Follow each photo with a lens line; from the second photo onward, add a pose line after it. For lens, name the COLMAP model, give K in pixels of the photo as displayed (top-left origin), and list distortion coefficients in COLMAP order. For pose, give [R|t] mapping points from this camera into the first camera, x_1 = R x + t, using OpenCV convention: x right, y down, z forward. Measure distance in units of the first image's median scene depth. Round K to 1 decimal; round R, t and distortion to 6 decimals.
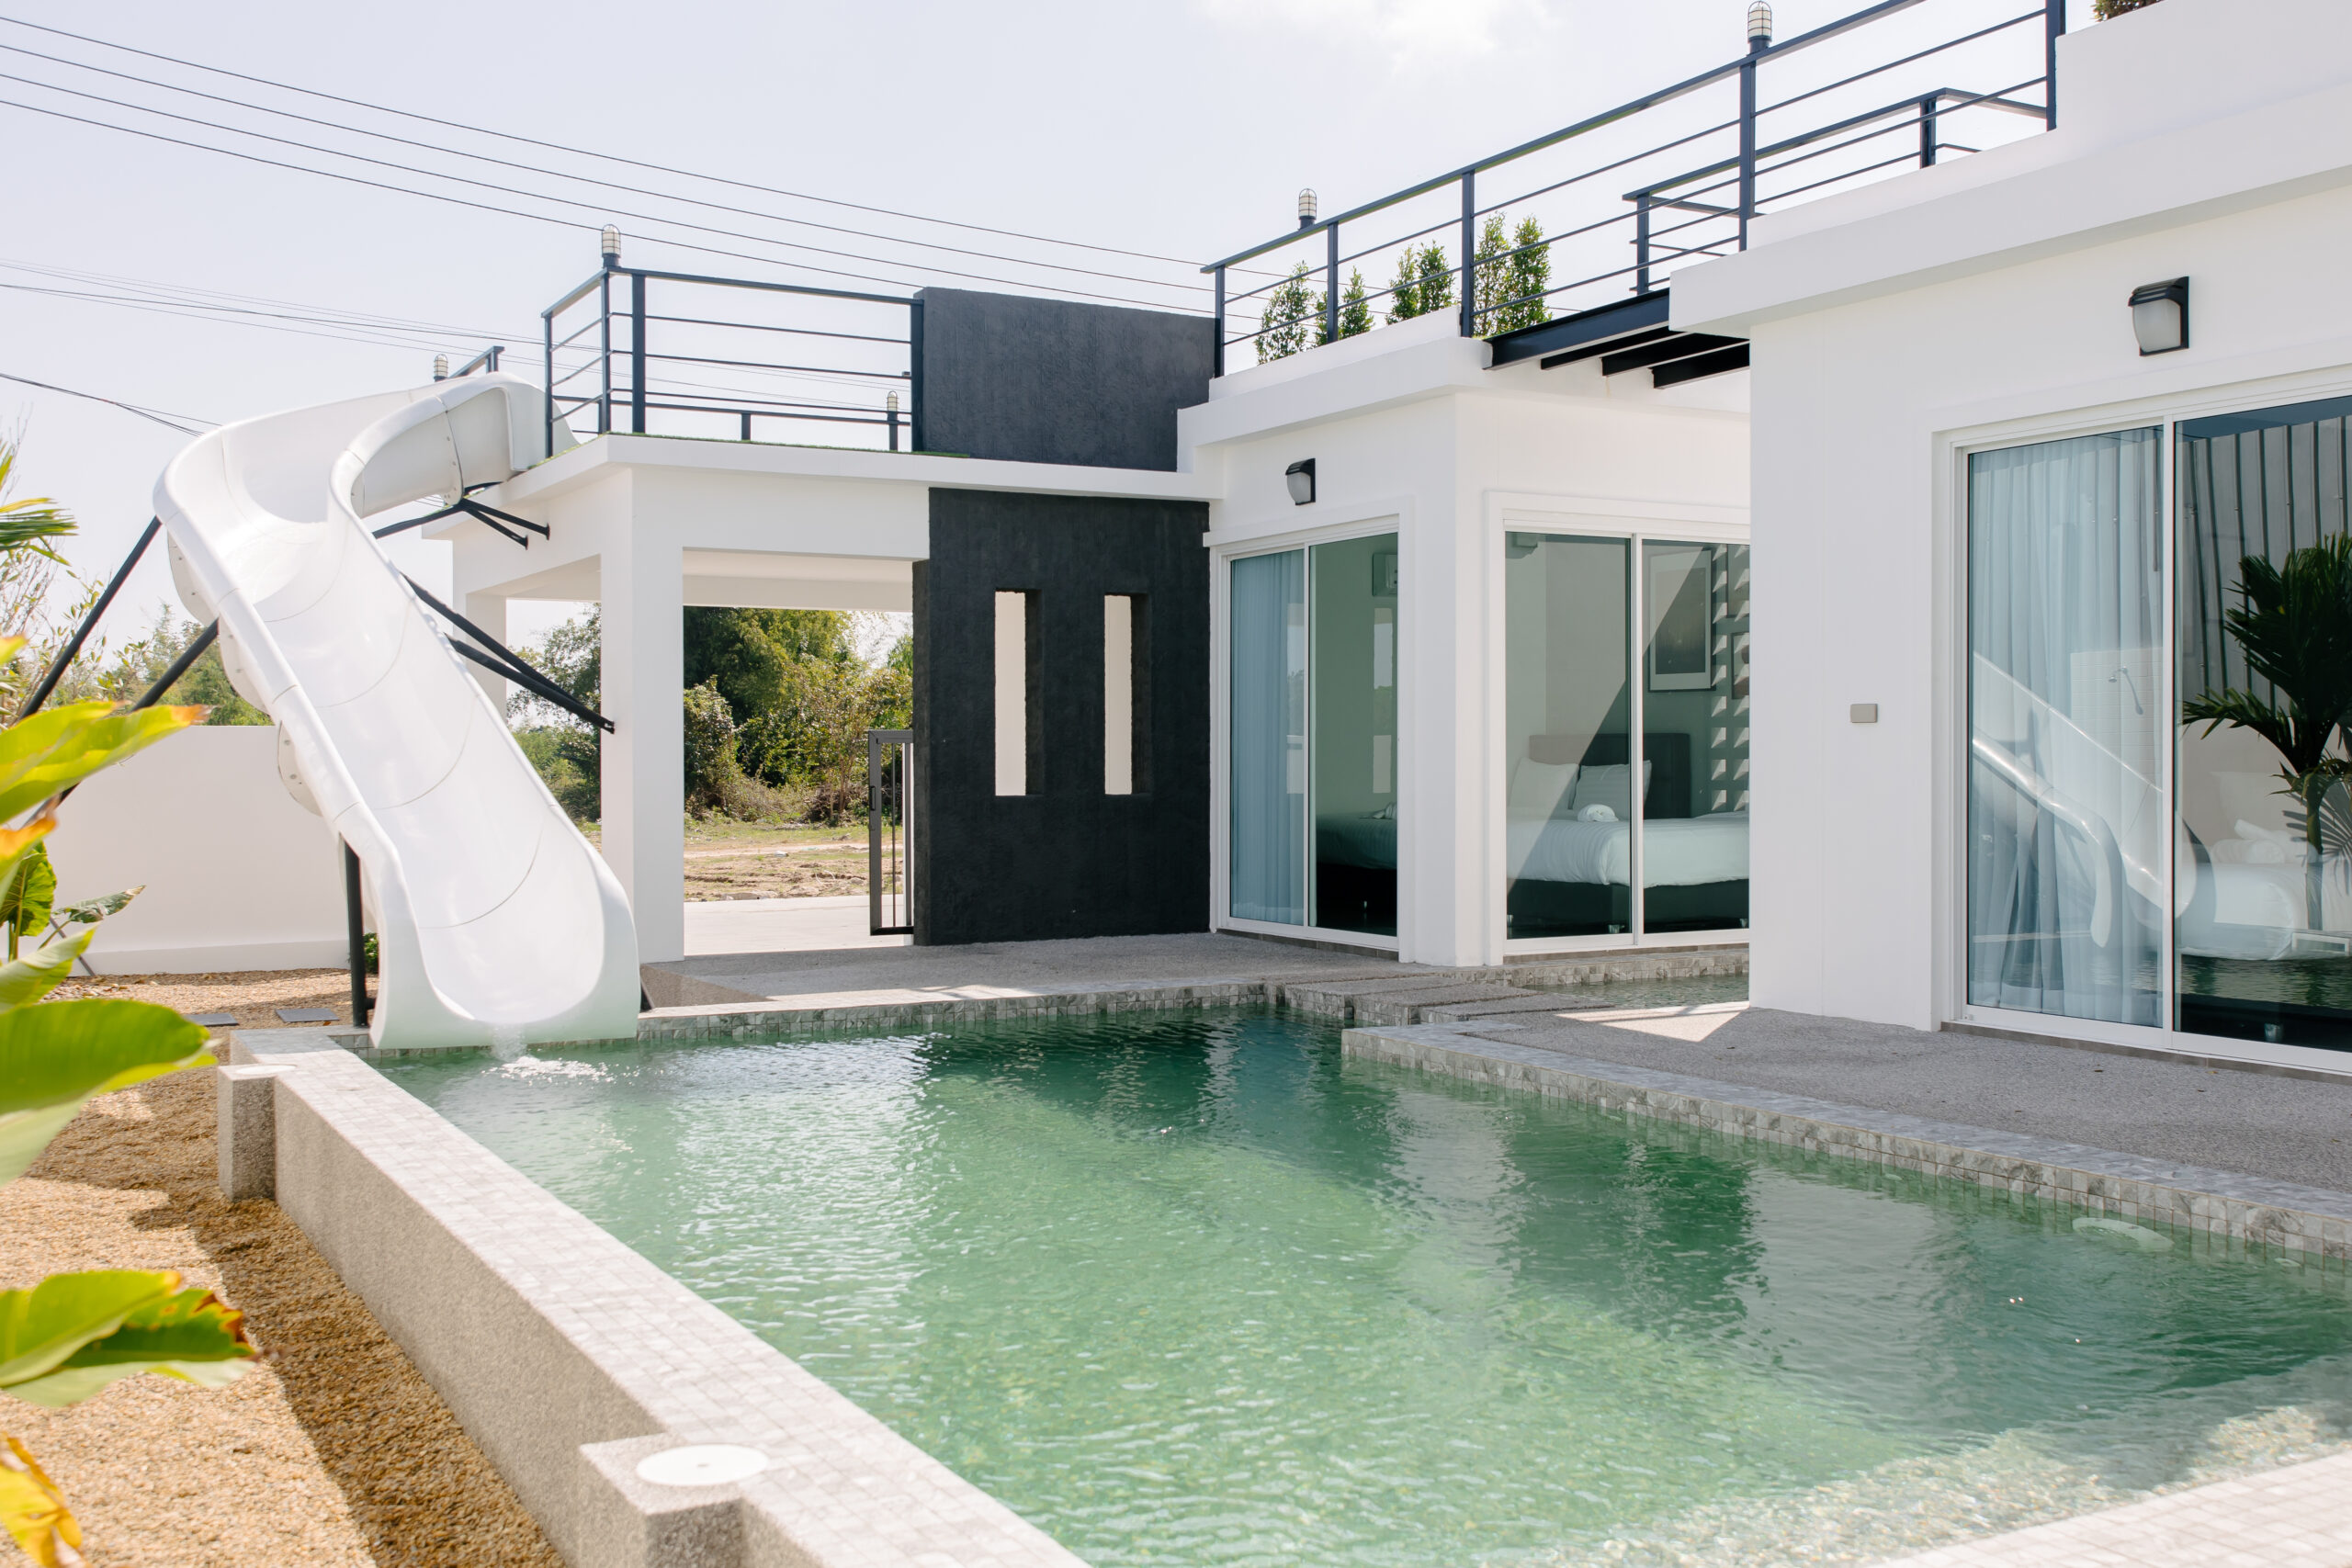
lens RADIAL K [[2273.9, 0, 1173.0], [0, 2273.9, 777.2], [0, 0, 1]] dist [0.004100, 0.000000]
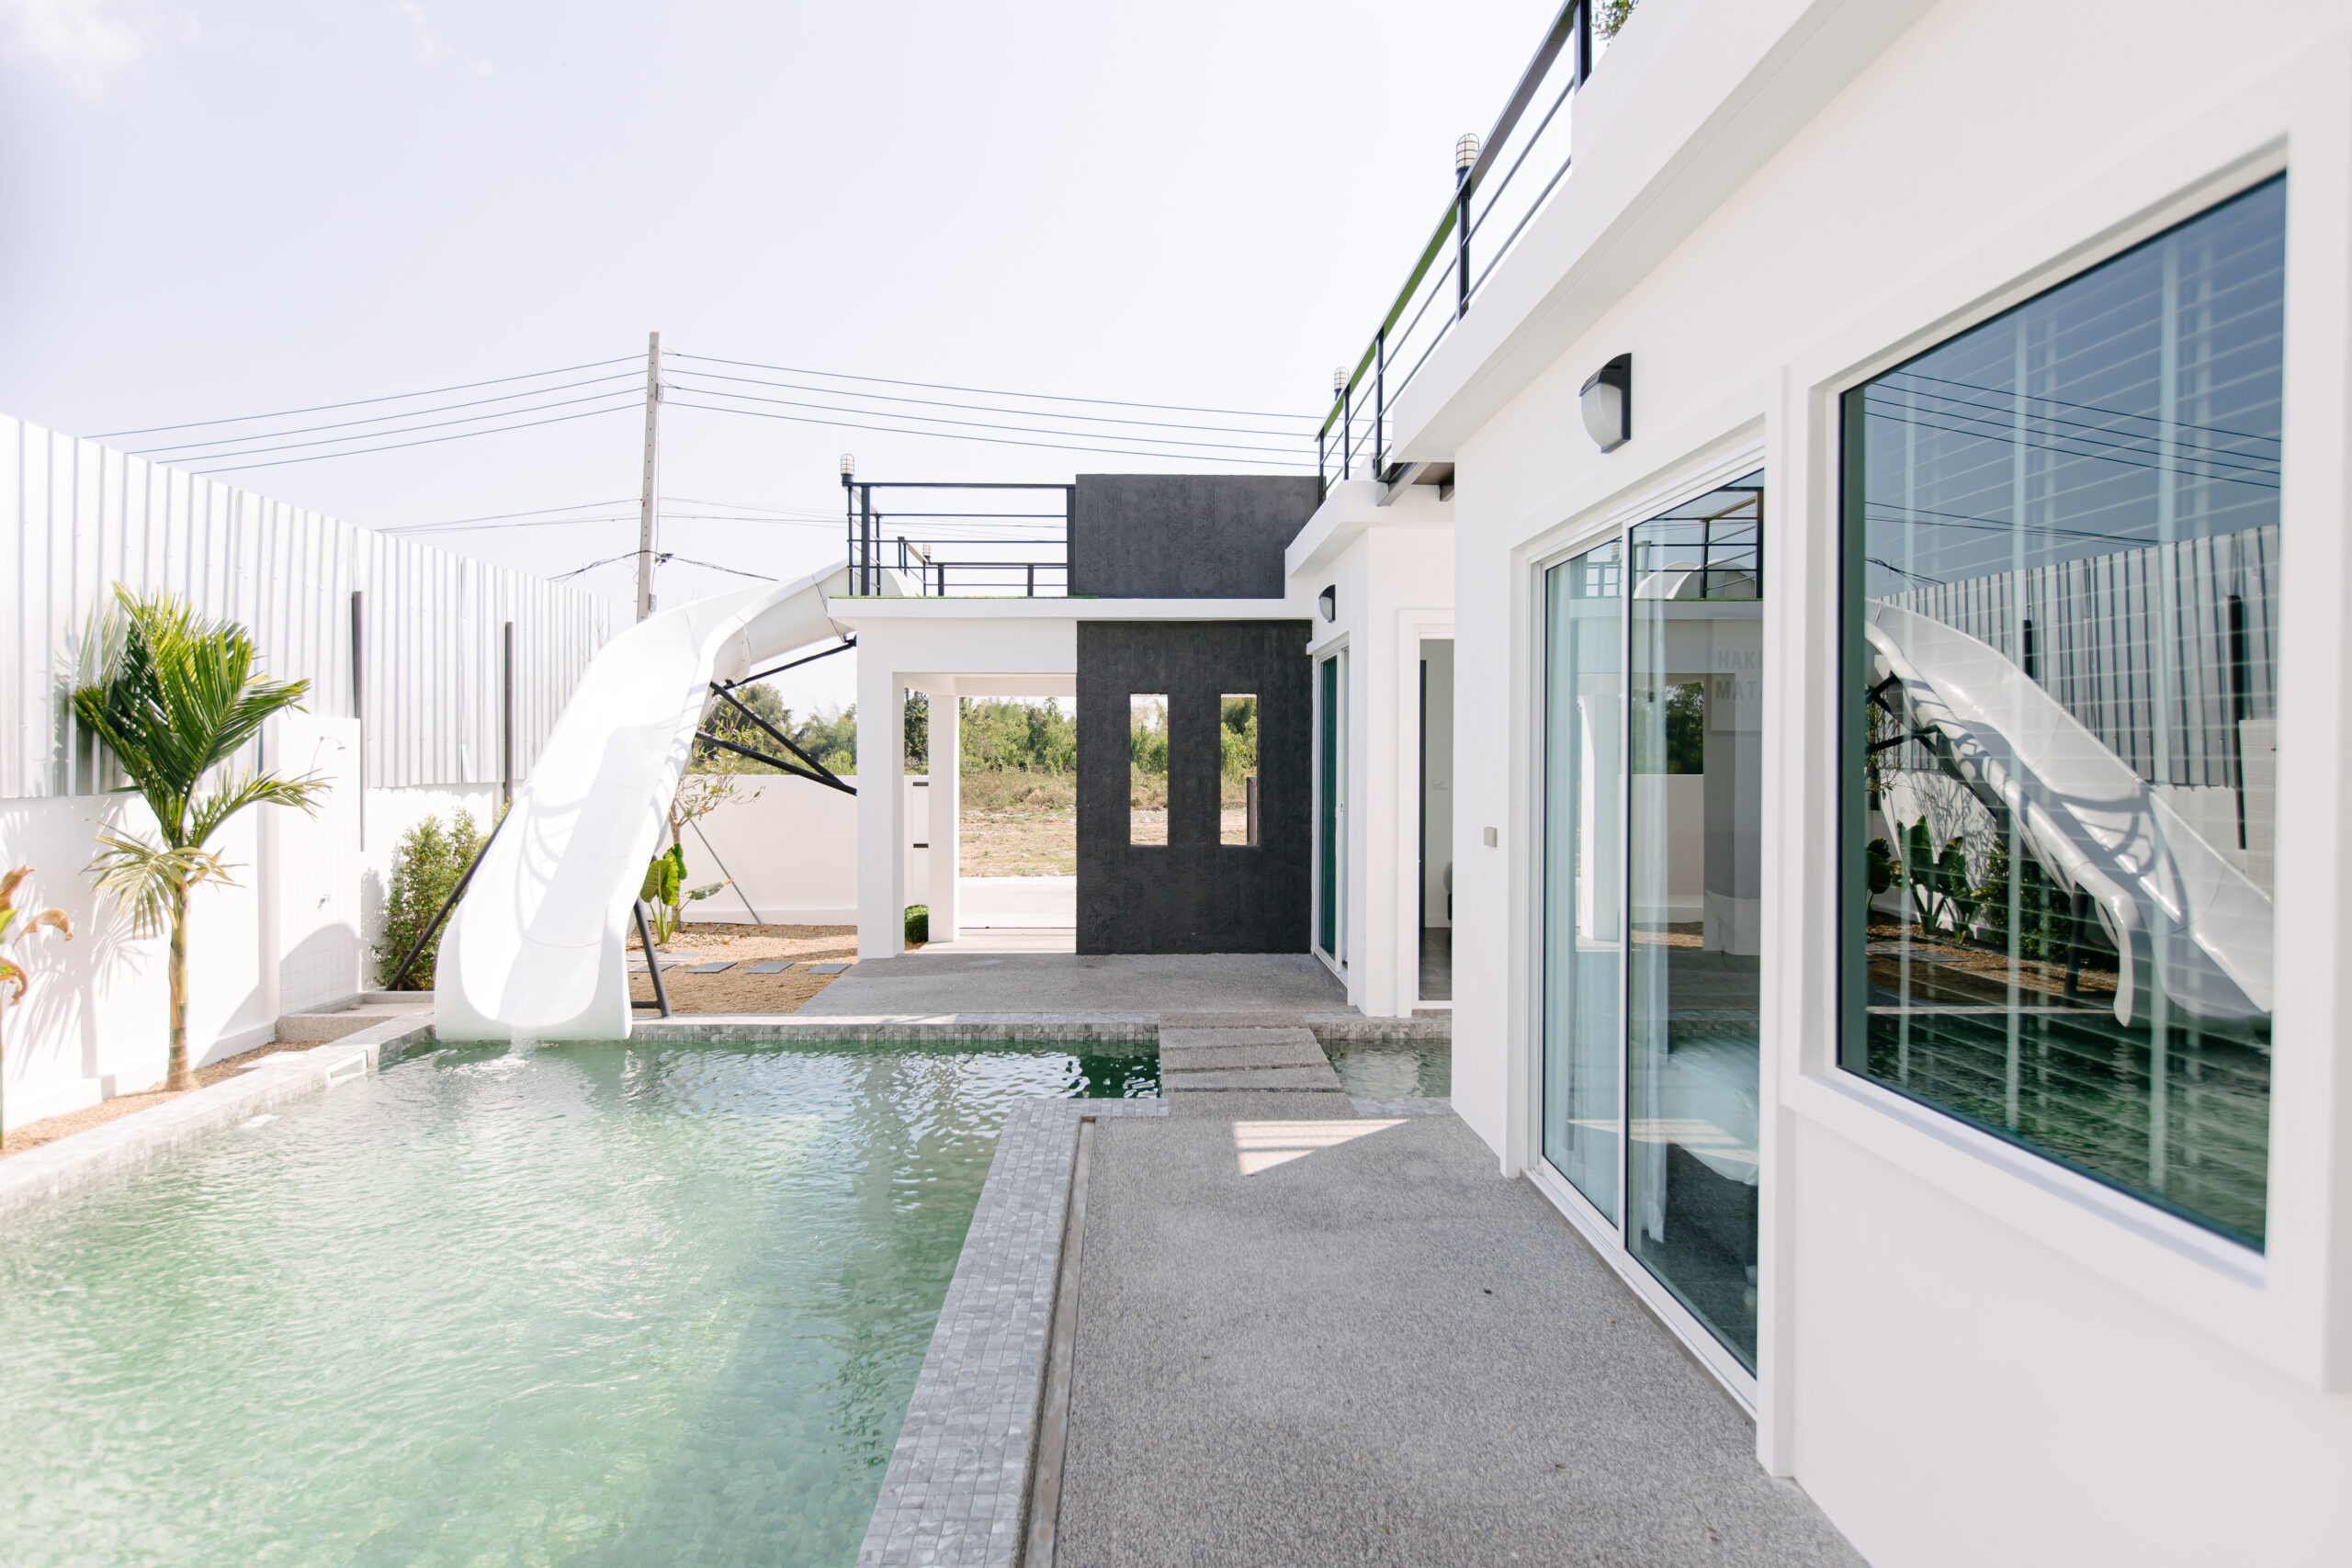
lens RADIAL K [[1379.3, 0, 1162.5], [0, 1379.3, 782.4], [0, 0, 1]] dist [-0.003772, -0.001858]
pose [[0.885795, 0.010929, -0.463948, 0.324464], [-0.005300, 0.999896, 0.013435, -0.041749], [0.464046, -0.009441, 0.885761, 0.287453]]
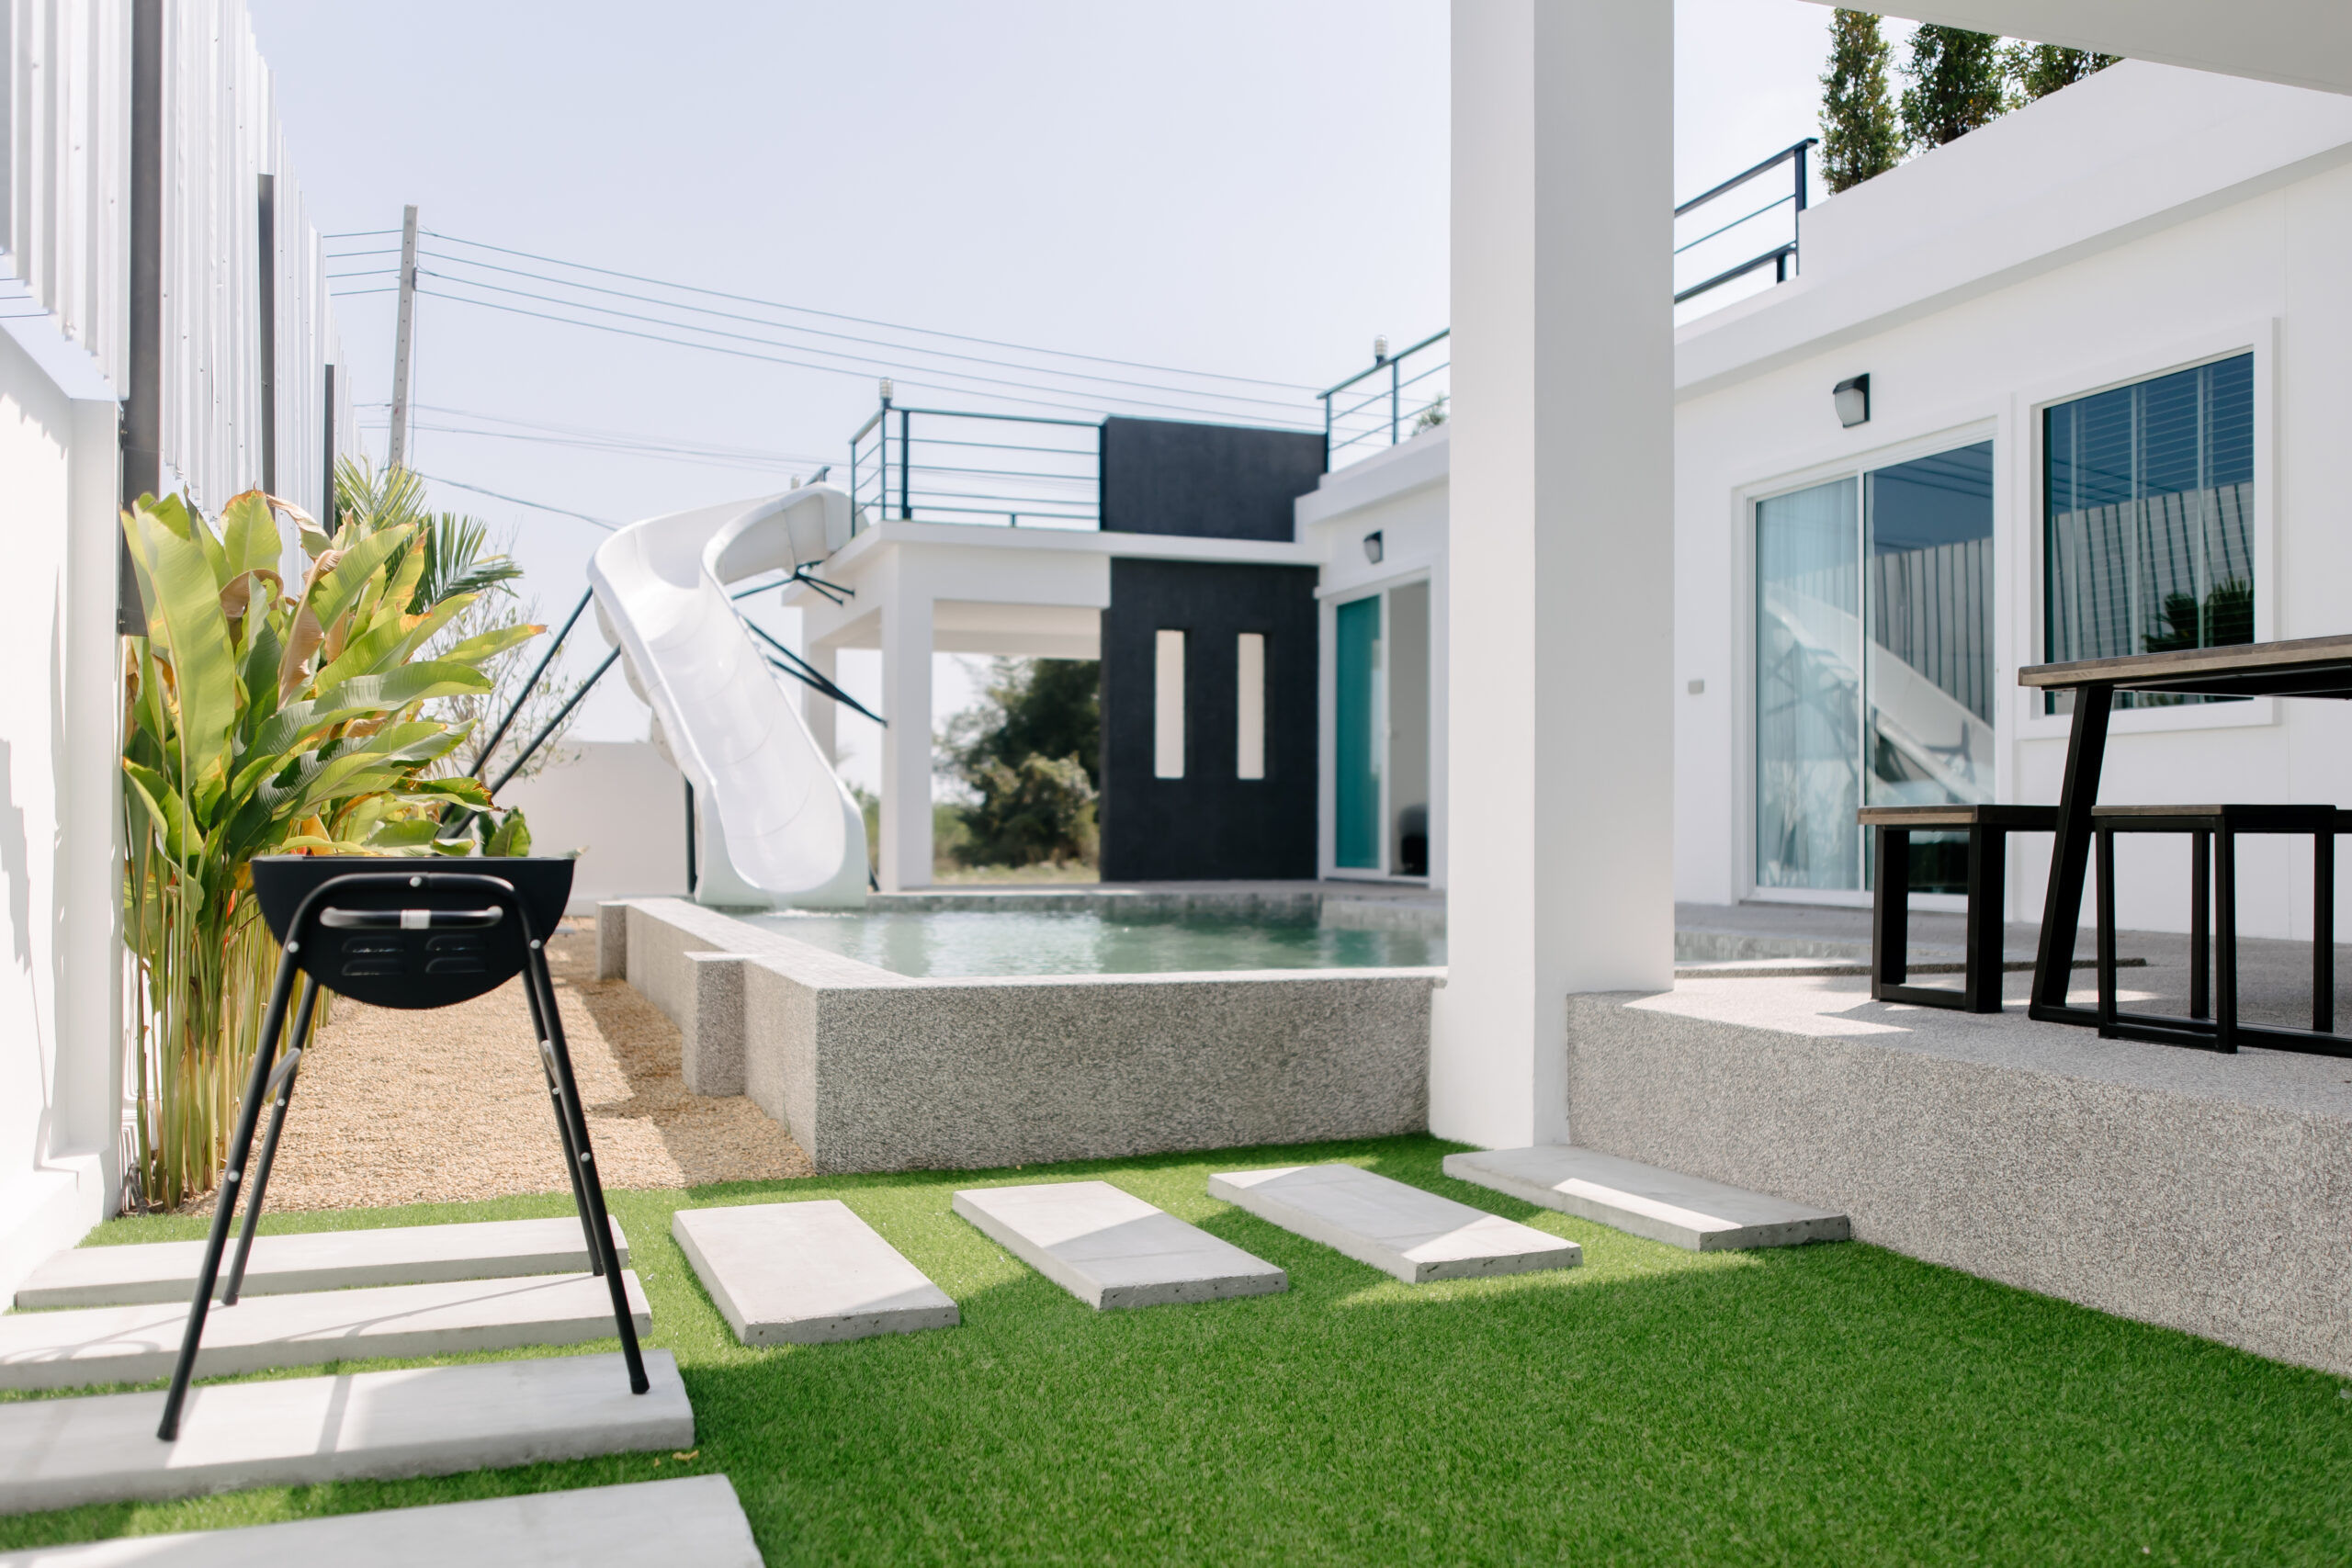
lens RADIAL K [[1973.3, 0, 1167.9], [0, 1973.3, 803.1], [0, 0, 1]] dist [0.003267, -0.001903]
pose [[0.986415, 0.001646, -0.164263, 0.128945], [-0.005798, 0.999676, -0.024799, 0.055096], [0.164168, 0.025414, 0.986105, -0.193774]]
